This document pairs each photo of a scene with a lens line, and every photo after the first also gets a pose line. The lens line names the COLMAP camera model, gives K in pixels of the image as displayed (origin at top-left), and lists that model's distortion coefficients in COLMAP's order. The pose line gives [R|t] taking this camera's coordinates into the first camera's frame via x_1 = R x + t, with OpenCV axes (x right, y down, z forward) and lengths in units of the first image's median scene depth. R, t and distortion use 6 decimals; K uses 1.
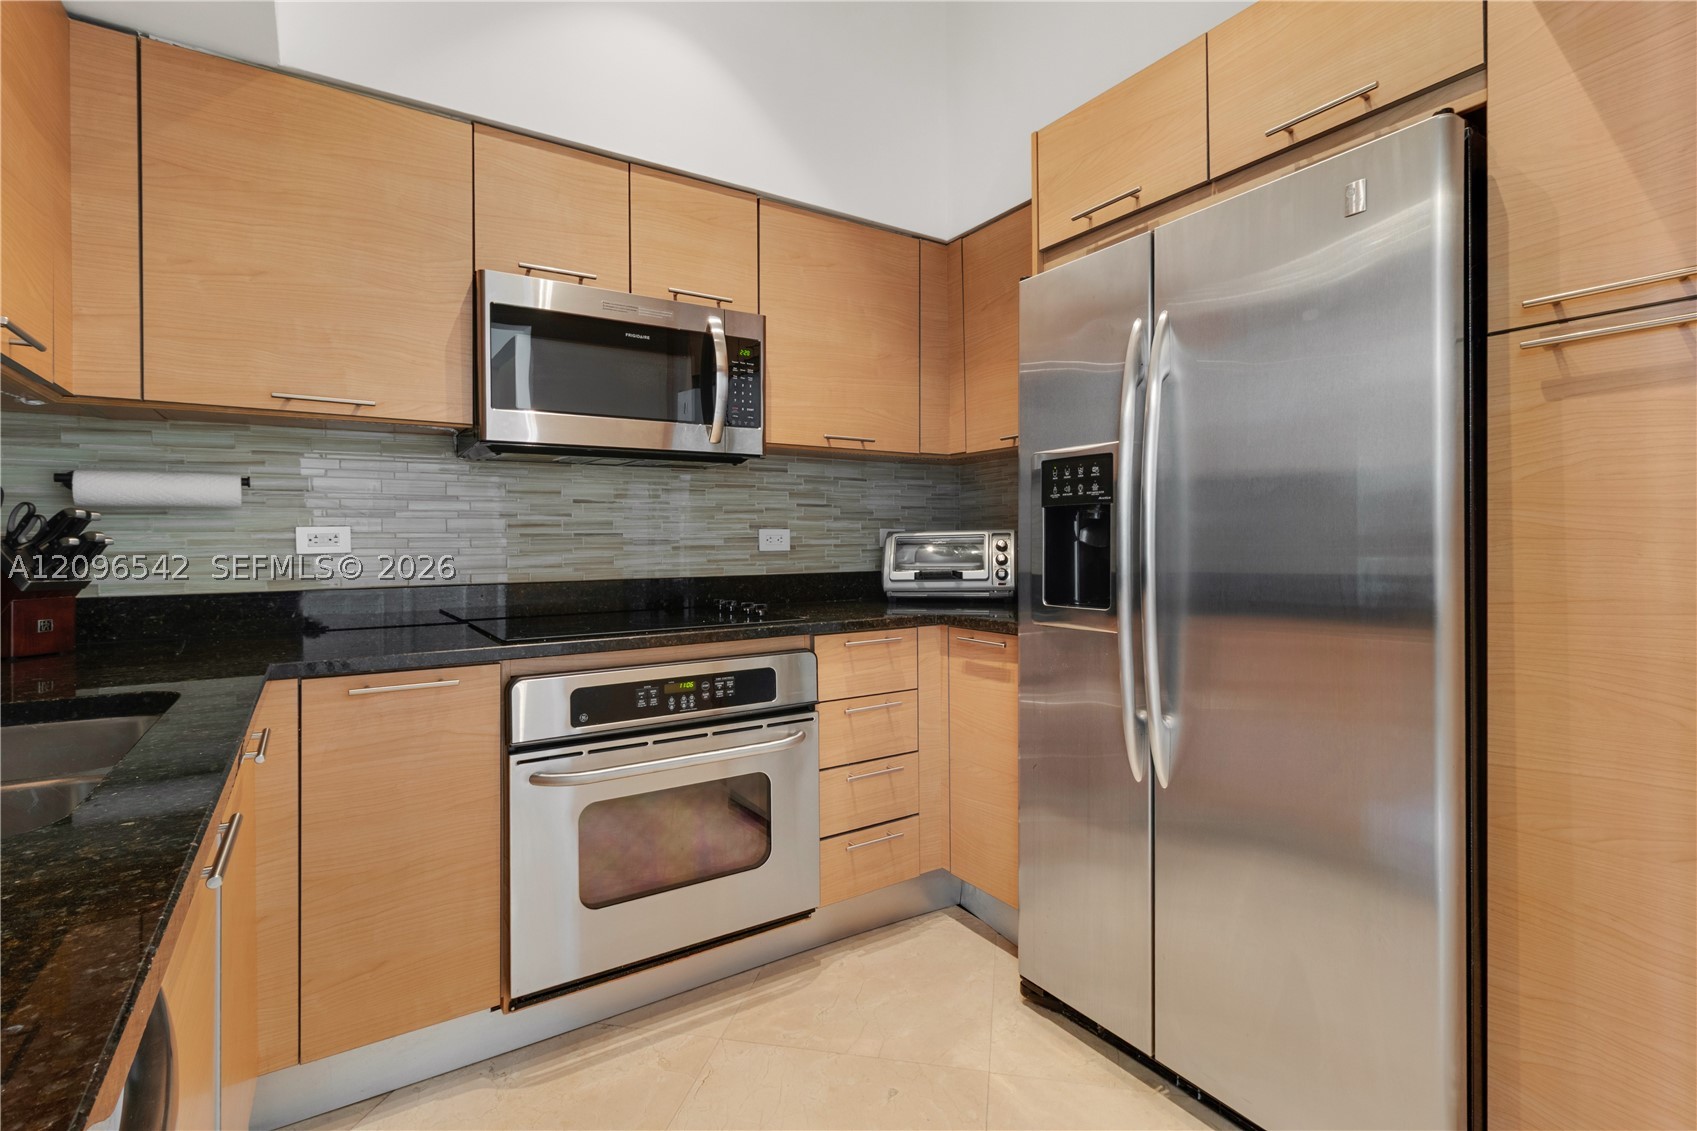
lens RADIAL K [[790.9, 0, 850.5], [0, 790.9, 547.5], [0, 0, 1]] dist [0.001436, 0.000734]
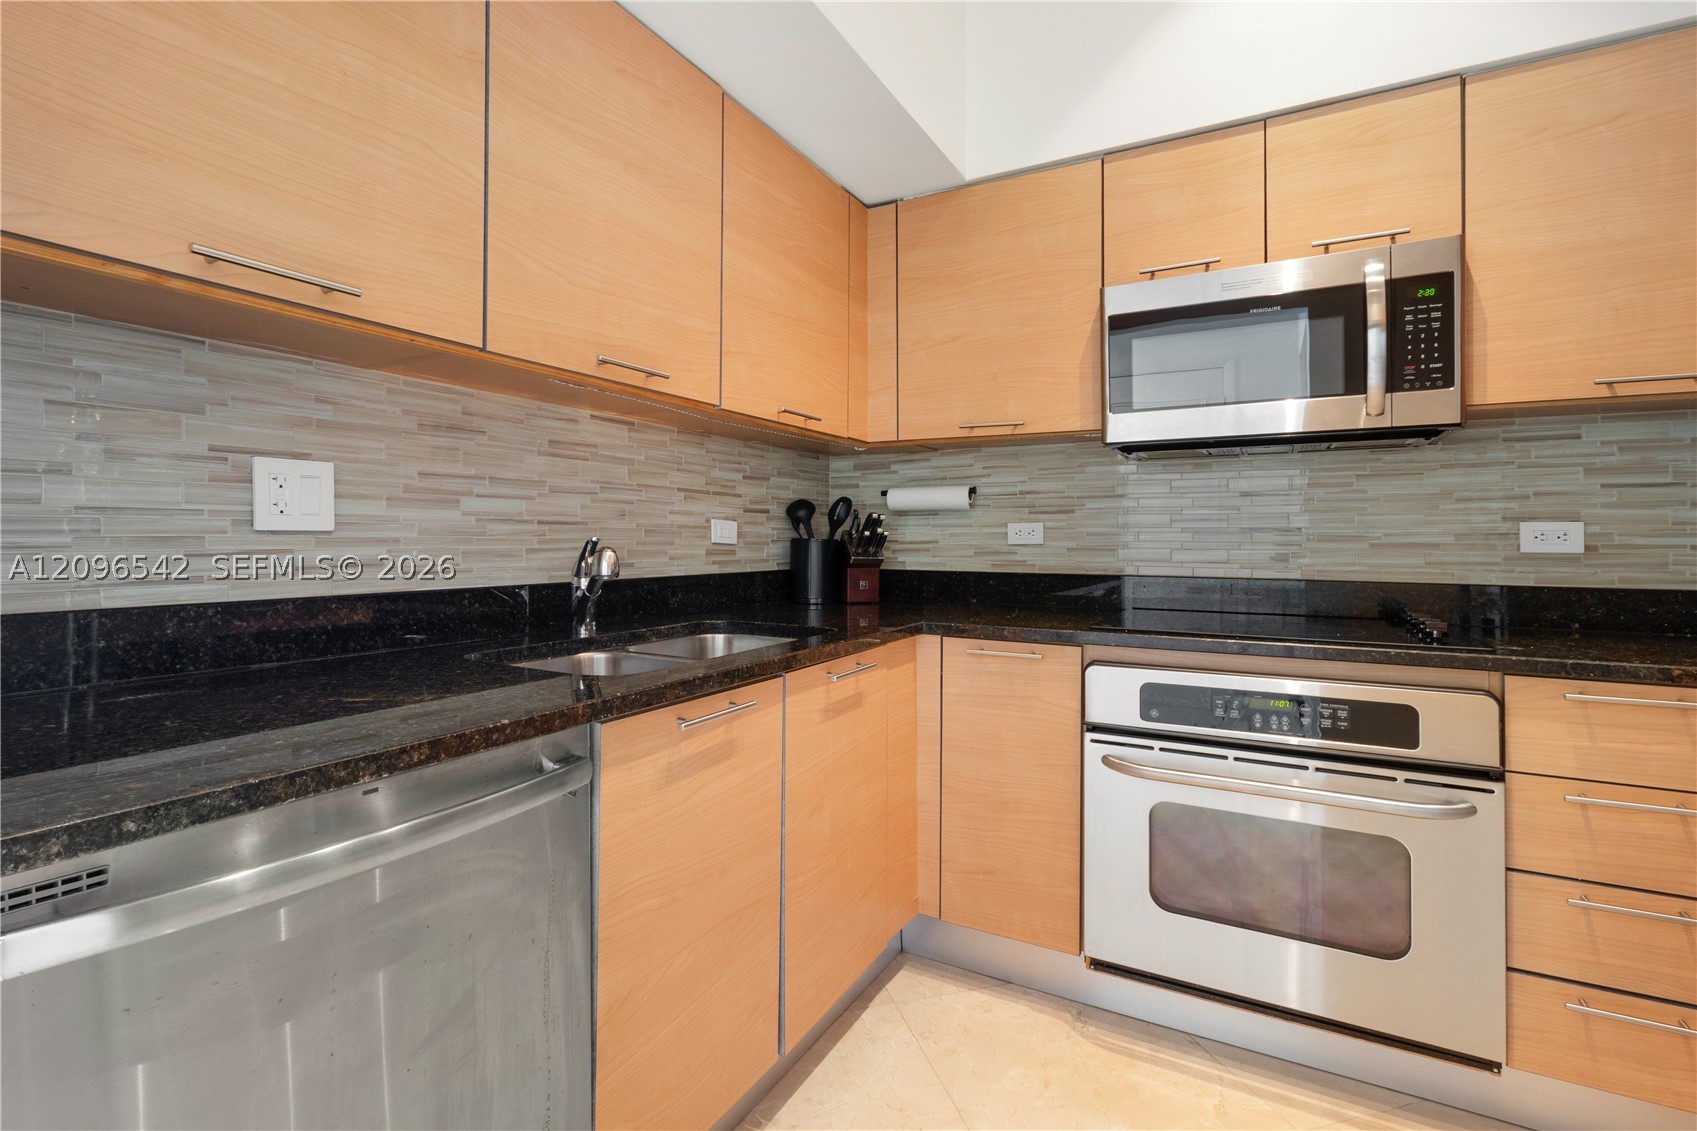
lens RADIAL K [[786.8, 0, 851.1], [0, 786.8, 537.0], [0, 0, 1]] dist [0.002016, 0.000555]
pose [[0.469191, 0.010676, -0.883032, 0.320723], [-0.014555, 0.999885, 0.004355, -0.005312], [0.882977, 0.010809, 0.469292, 0.172716]]
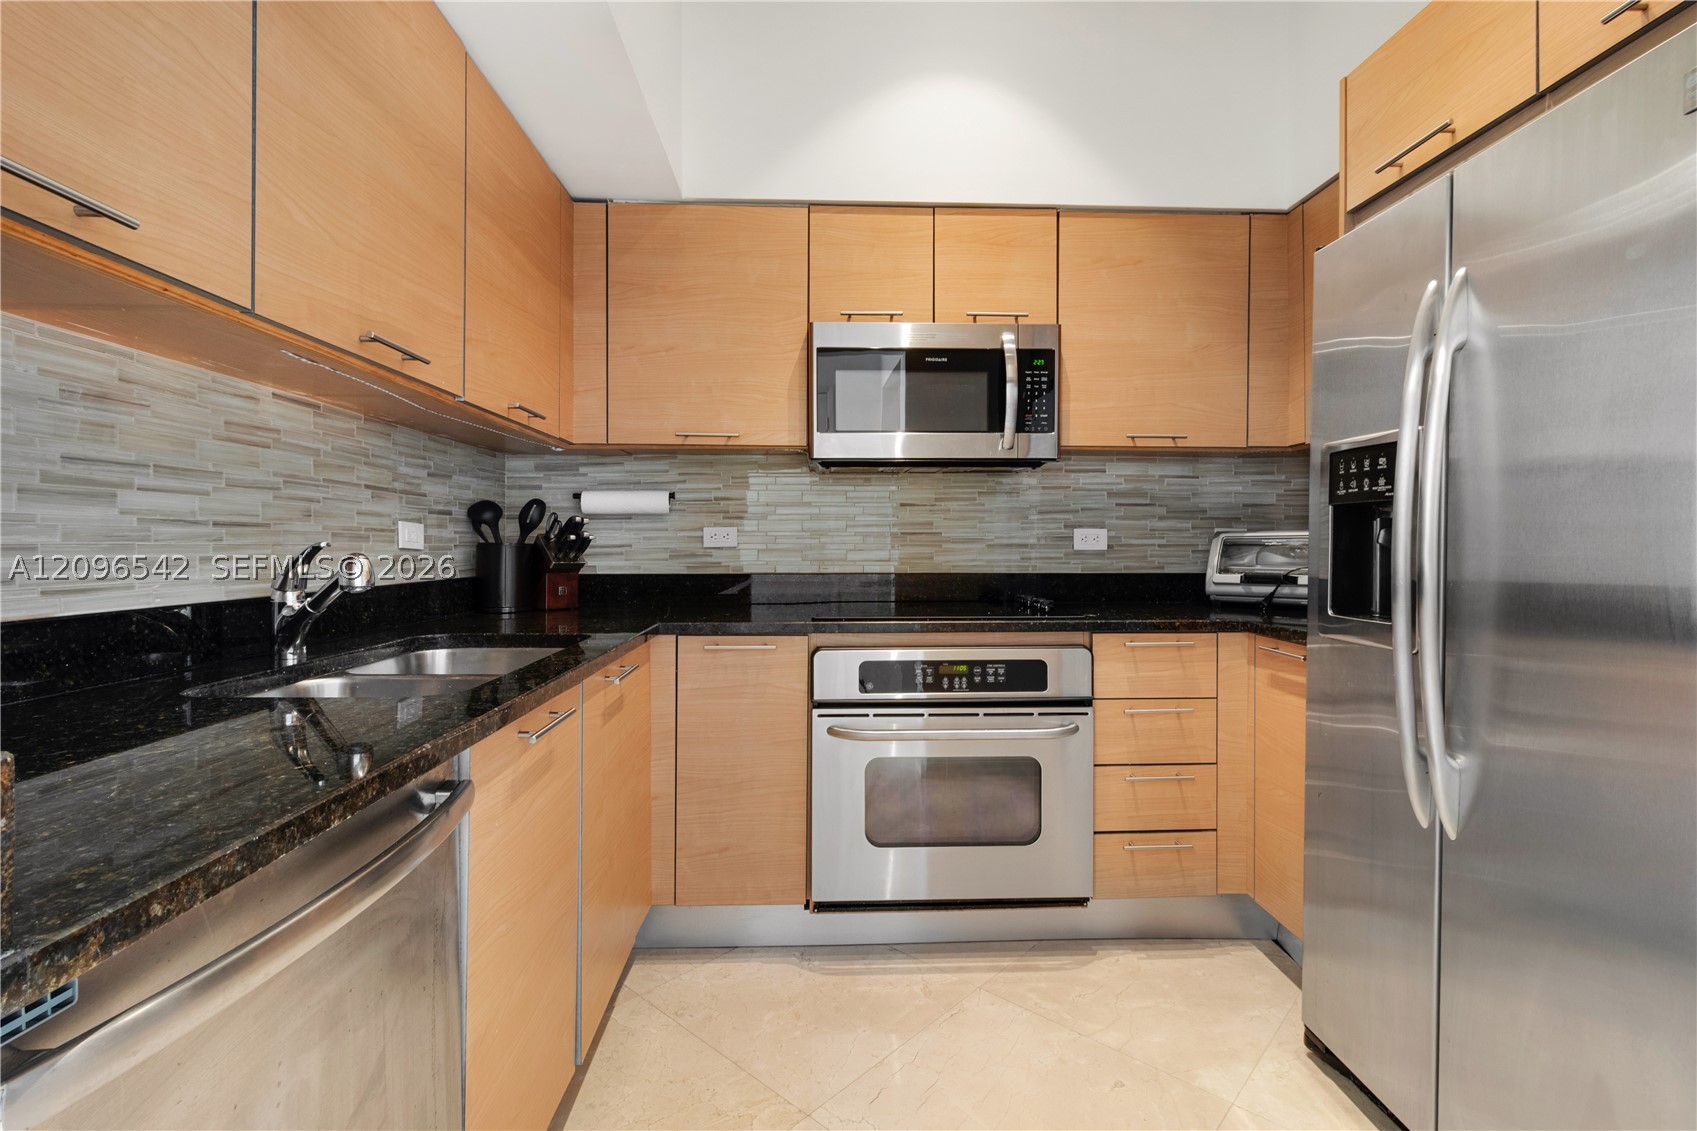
lens RADIAL K [[779.6, 0, 853.5], [0, 779.6, 552.2], [0, 0, 1]] dist [0.000859, -0.000370]
pose [[0.856879, 0.016060, -0.515268, 0.223476], [-0.011434, 0.999861, 0.012151, -0.002431], [0.515391, -0.004520, 0.856943, -0.025887]]
